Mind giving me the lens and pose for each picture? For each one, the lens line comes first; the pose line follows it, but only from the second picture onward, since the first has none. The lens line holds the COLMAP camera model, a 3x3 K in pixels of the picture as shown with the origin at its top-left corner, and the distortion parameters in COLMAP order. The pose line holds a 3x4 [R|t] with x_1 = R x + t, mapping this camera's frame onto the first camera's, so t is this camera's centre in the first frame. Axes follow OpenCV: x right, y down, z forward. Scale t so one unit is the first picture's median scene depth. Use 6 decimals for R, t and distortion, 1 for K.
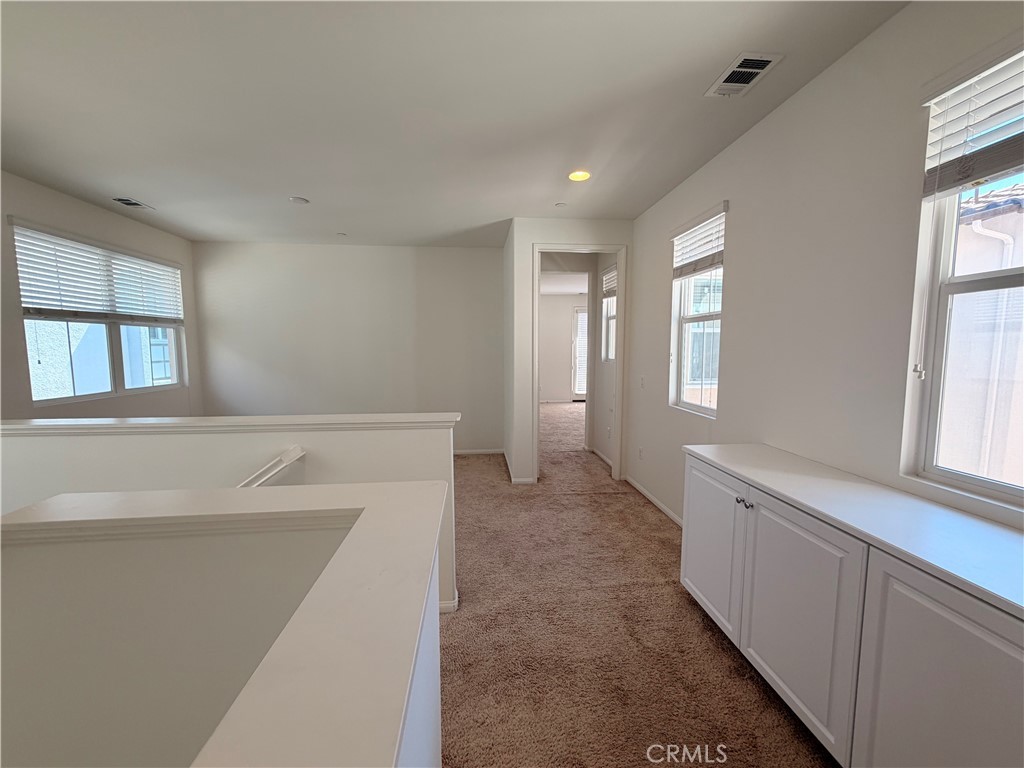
lens RADIAL K [[409.4, 0, 512.0], [0, 409.4, 384.0], [0, 0, 1]] dist [0.001789, -0.000108]
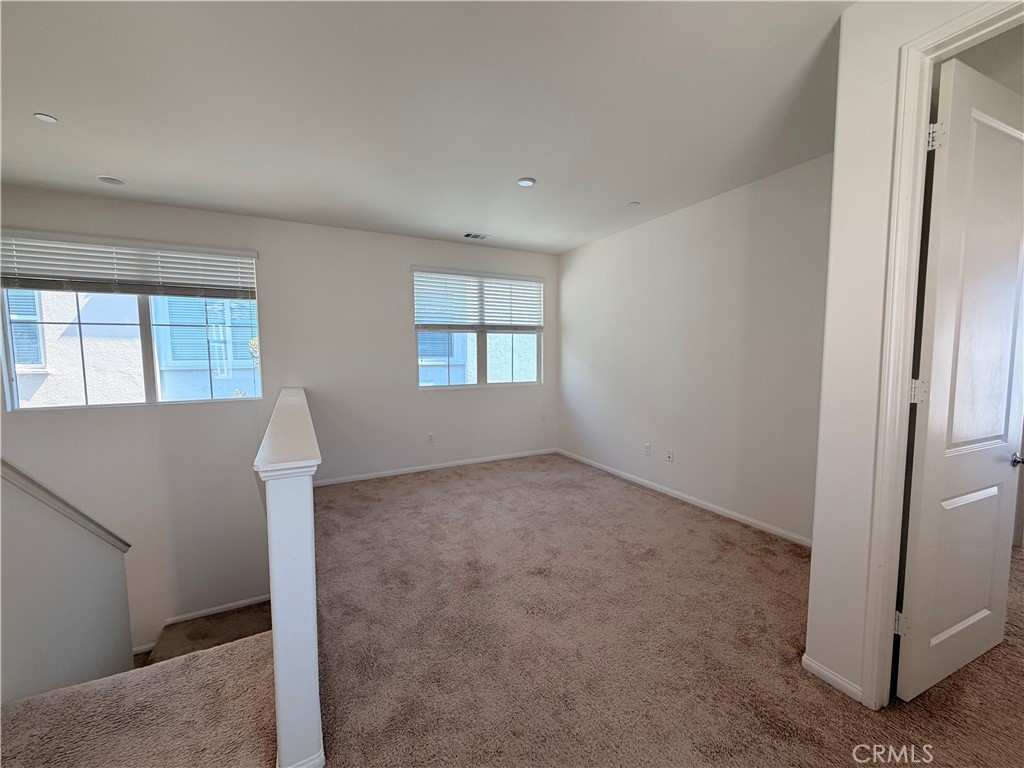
lens RADIAL K [[409.4, 0, 512.0], [0, 409.4, 384.0], [0, 0, 1]] dist [0.001789, -0.000108]
pose [[0.382966, 0.068498, -0.921219, 0.282390], [-0.077918, 0.996088, 0.041673, -0.045327], [0.920470, 0.055821, 0.386805, 0.592070]]
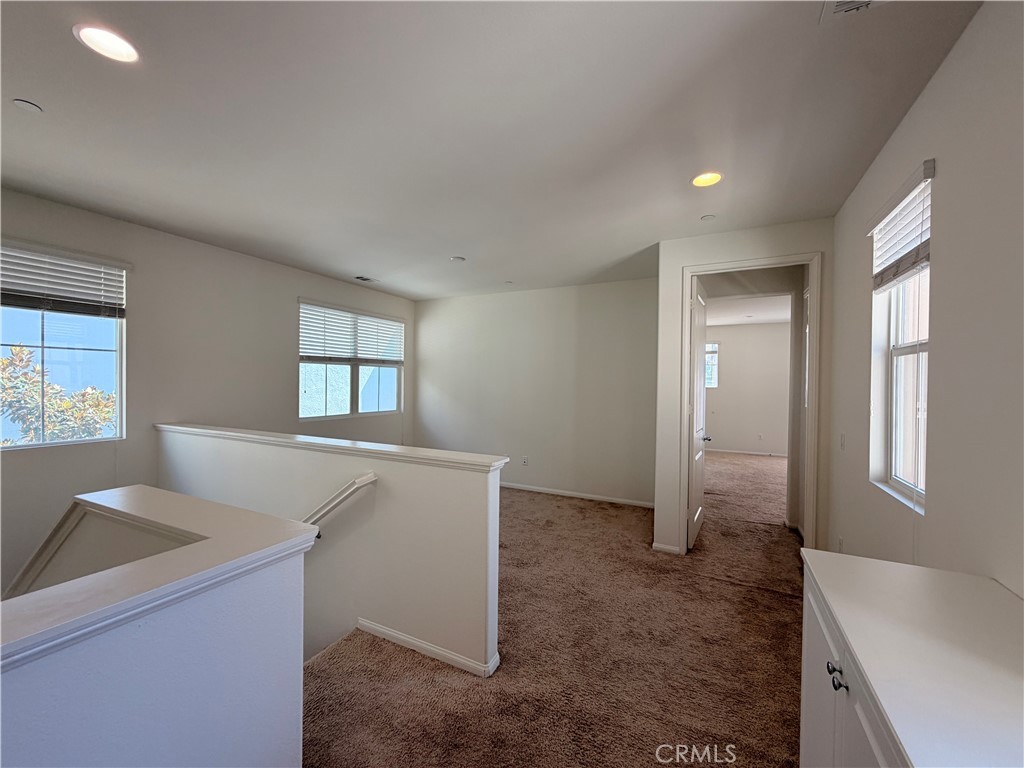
lens RADIAL K [[409.4, 0, 512.0], [0, 409.4, 384.0], [0, 0, 1]] dist [0.001789, -0.000108]
pose [[0.846991, 0.014316, -0.531415, 0.216694], [-0.061382, 0.995585, -0.071013, -0.017684], [0.528052, 0.092767, 0.844130, 0.115731]]
